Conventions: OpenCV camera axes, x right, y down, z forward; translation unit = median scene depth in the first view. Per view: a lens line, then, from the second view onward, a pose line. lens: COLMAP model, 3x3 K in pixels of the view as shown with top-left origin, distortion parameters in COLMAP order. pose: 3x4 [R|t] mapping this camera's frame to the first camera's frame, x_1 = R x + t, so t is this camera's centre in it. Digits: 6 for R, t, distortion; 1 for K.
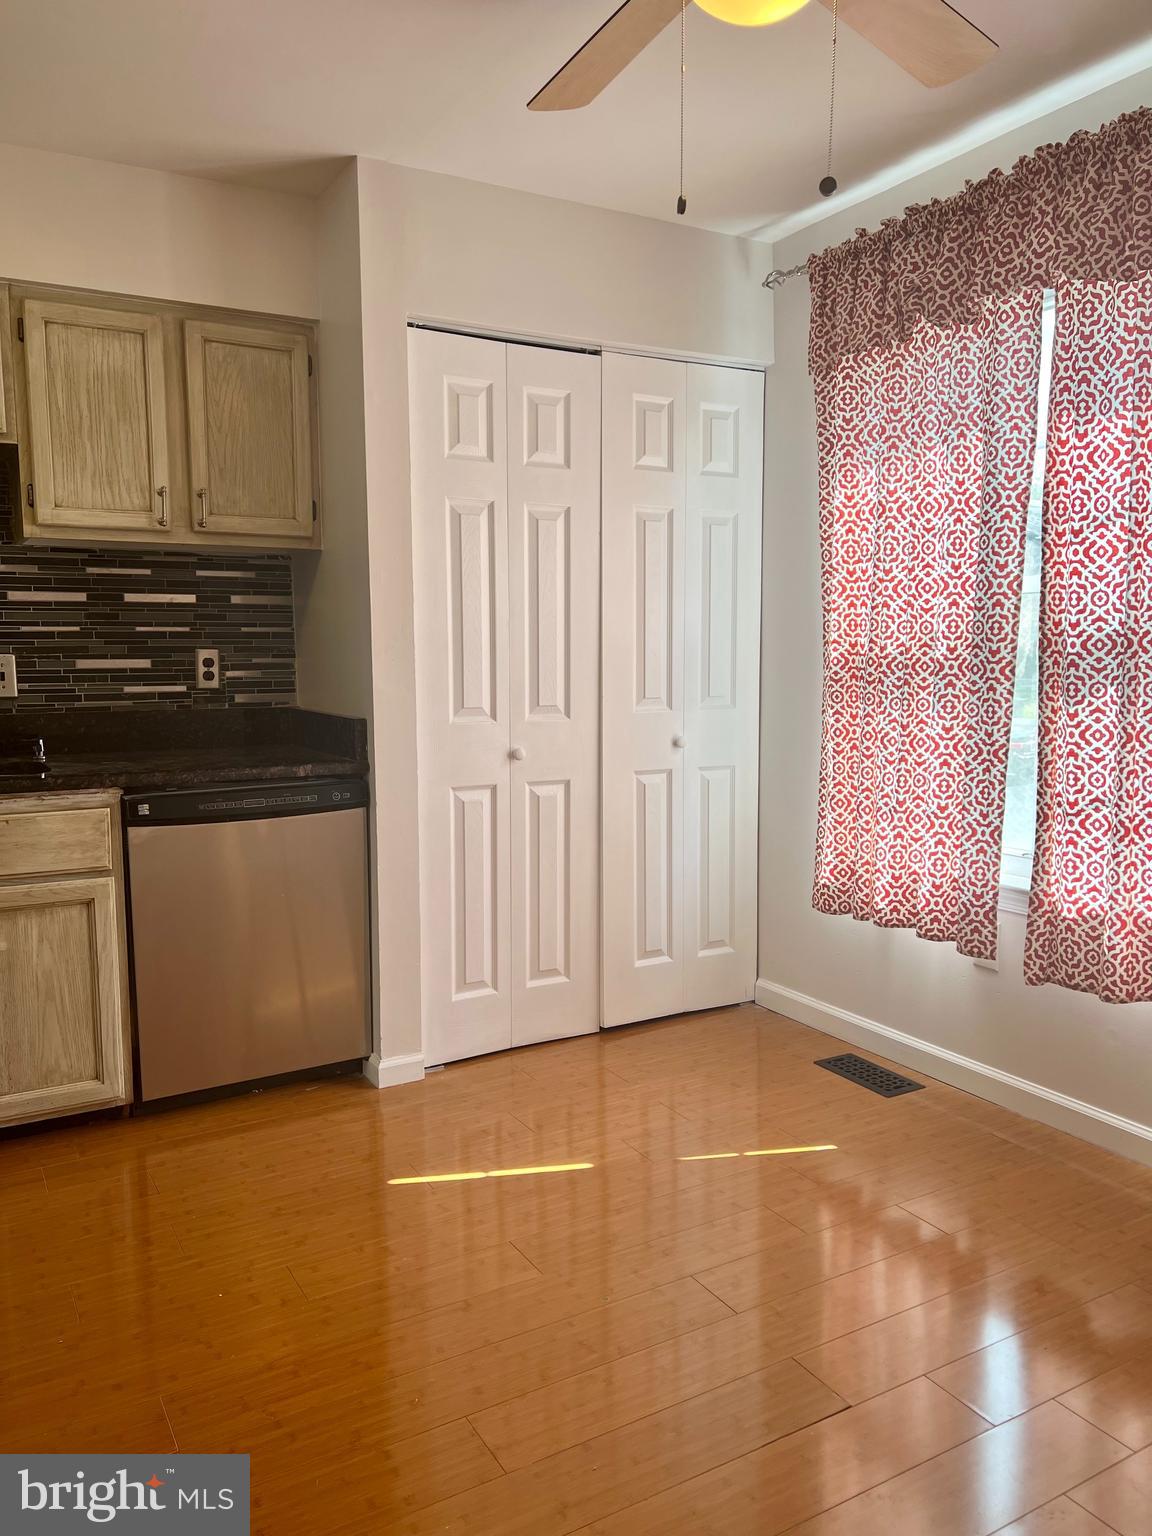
lens RADIAL K [[1154.5, 0, 576.4], [0, 1154.5, 773.3], [0, 0, 1]] dist [0.064045, -0.063792]
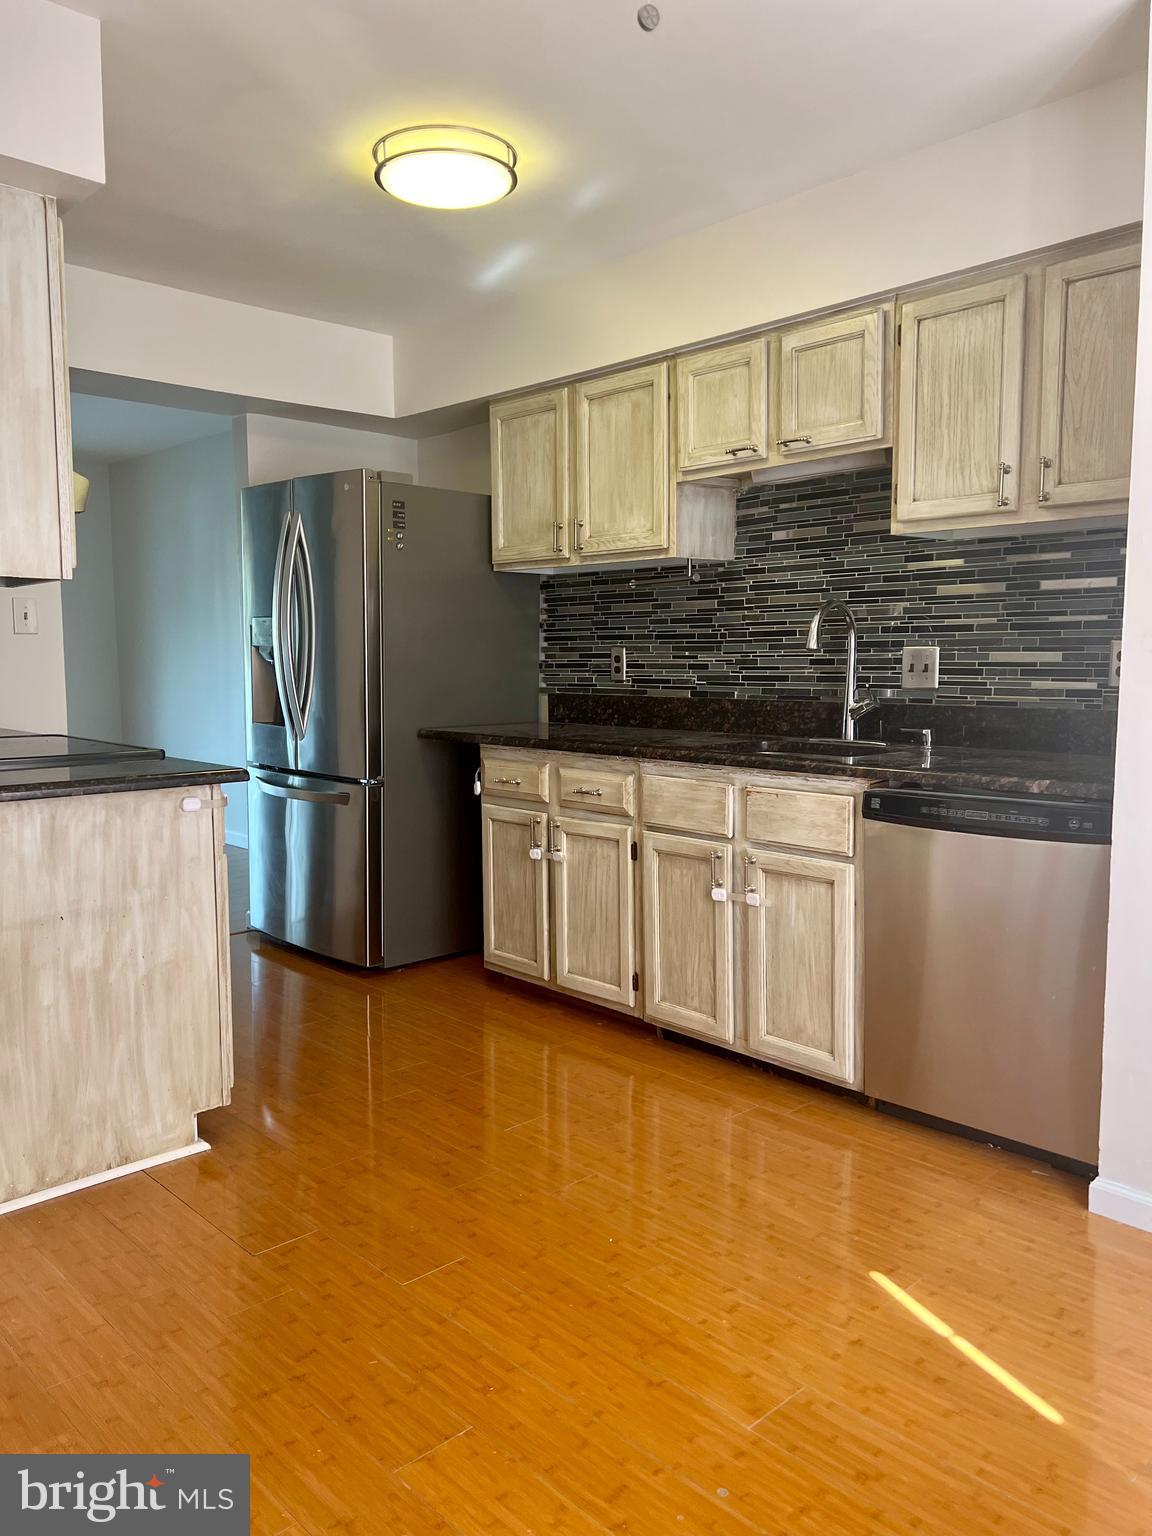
lens RADIAL K [[1154.5, 0, 576.2], [0, 1154.5, 771.8], [0, 0, 1]] dist [0.064045, -0.063792]
pose [[0.244177, 0.105465, -0.963979, 0.491324], [-0.105179, 0.991084, 0.081788, -0.046844], [0.964010, 0.081420, 0.253093, 0.483178]]
